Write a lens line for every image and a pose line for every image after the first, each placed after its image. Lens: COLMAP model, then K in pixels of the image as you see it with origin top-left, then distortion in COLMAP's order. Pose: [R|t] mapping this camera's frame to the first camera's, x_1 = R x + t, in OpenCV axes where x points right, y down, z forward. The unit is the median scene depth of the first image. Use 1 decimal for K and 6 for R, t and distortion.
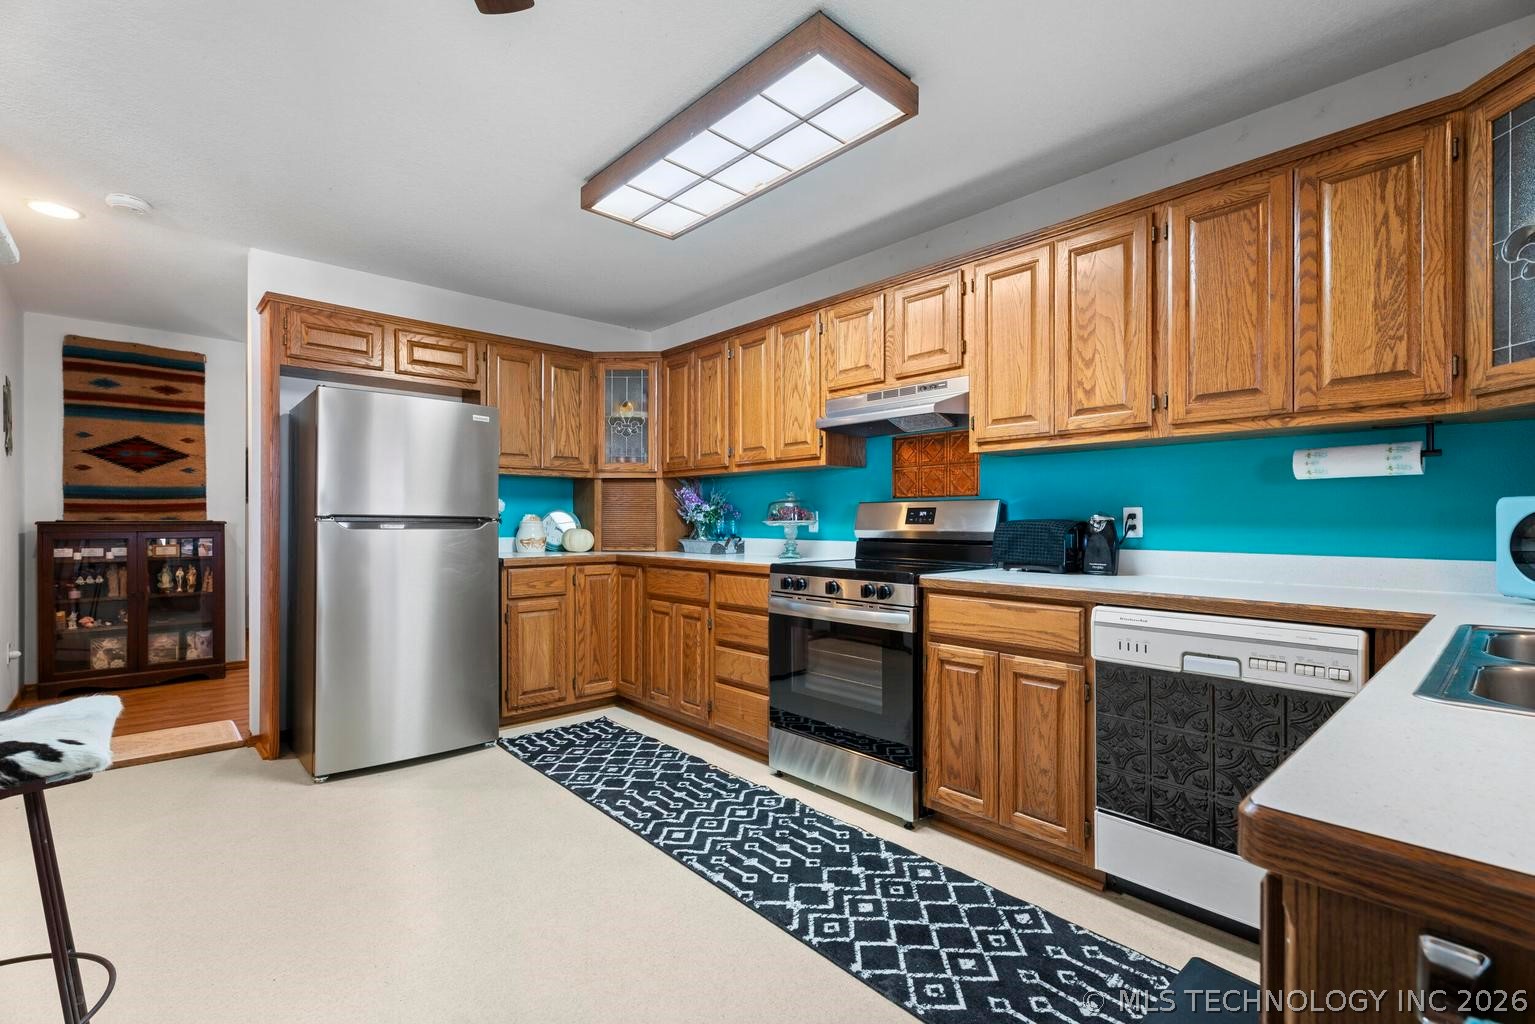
lens RADIAL K [[680.8, 0, 757.3], [0, 680.8, 525.9], [0, 0, 1]] dist [0.003978, -0.002484]
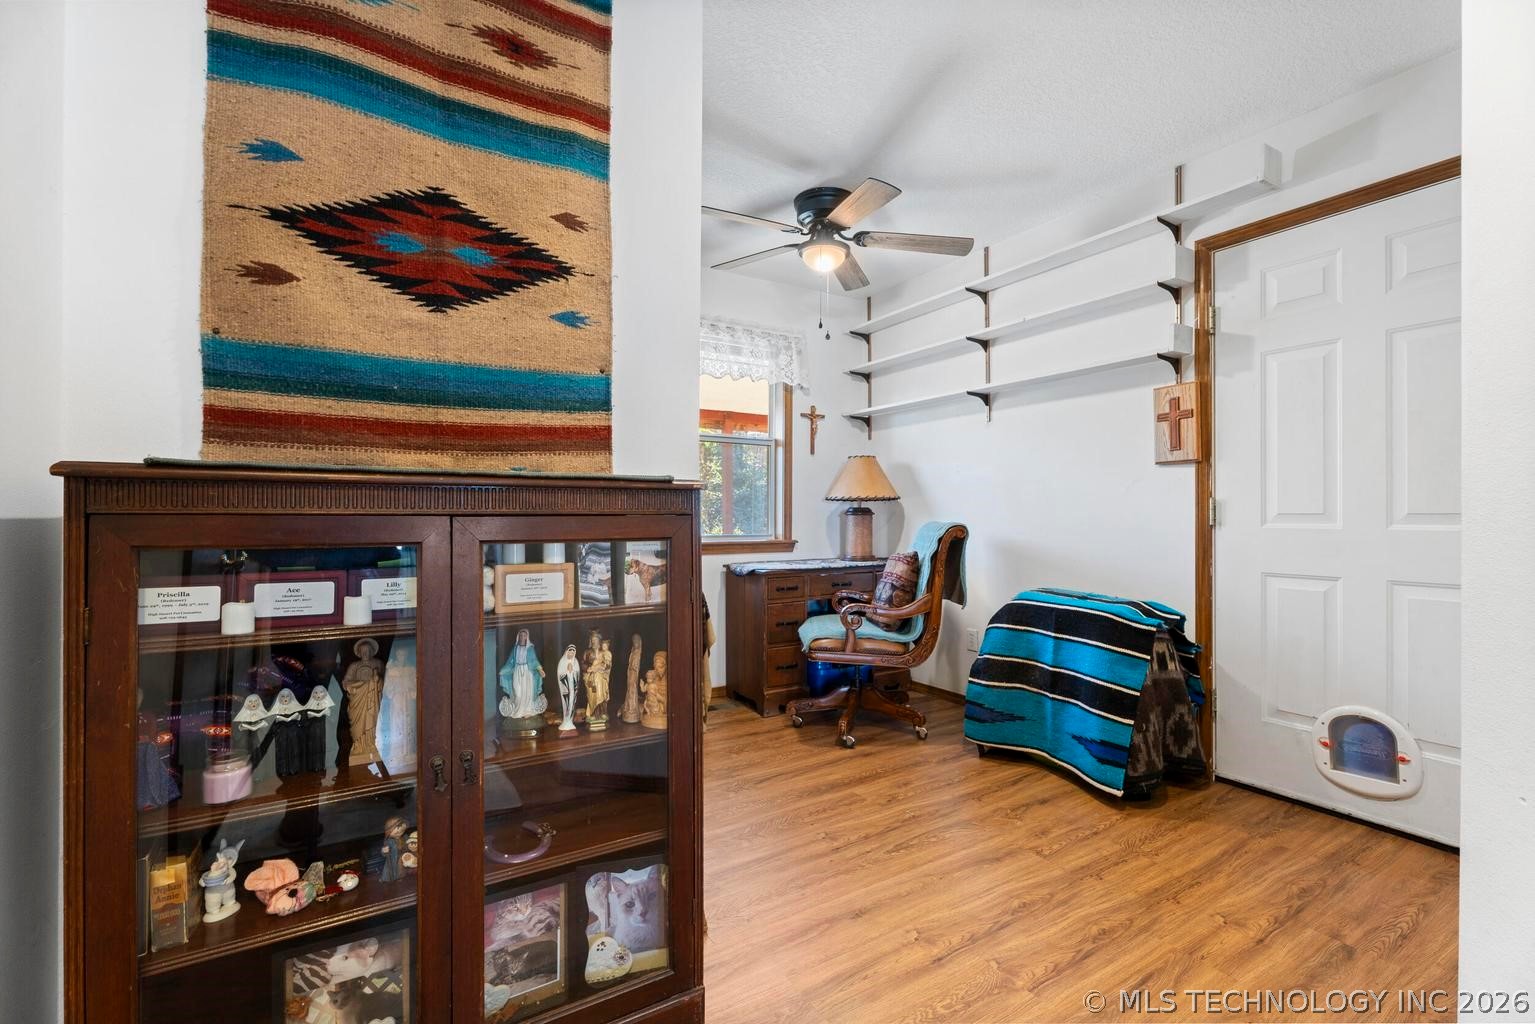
lens RADIAL K [[680.8, 0, 770.3], [0, 680.8, 518.3], [0, 0, 1]] dist [0.003978, -0.002484]
pose [[0.983084, 0.005465, -0.183075, -0.722409], [-0.005649, 0.999984, -0.000485, 0.008950], [0.183070, 0.001511, 0.983099, 0.748658]]
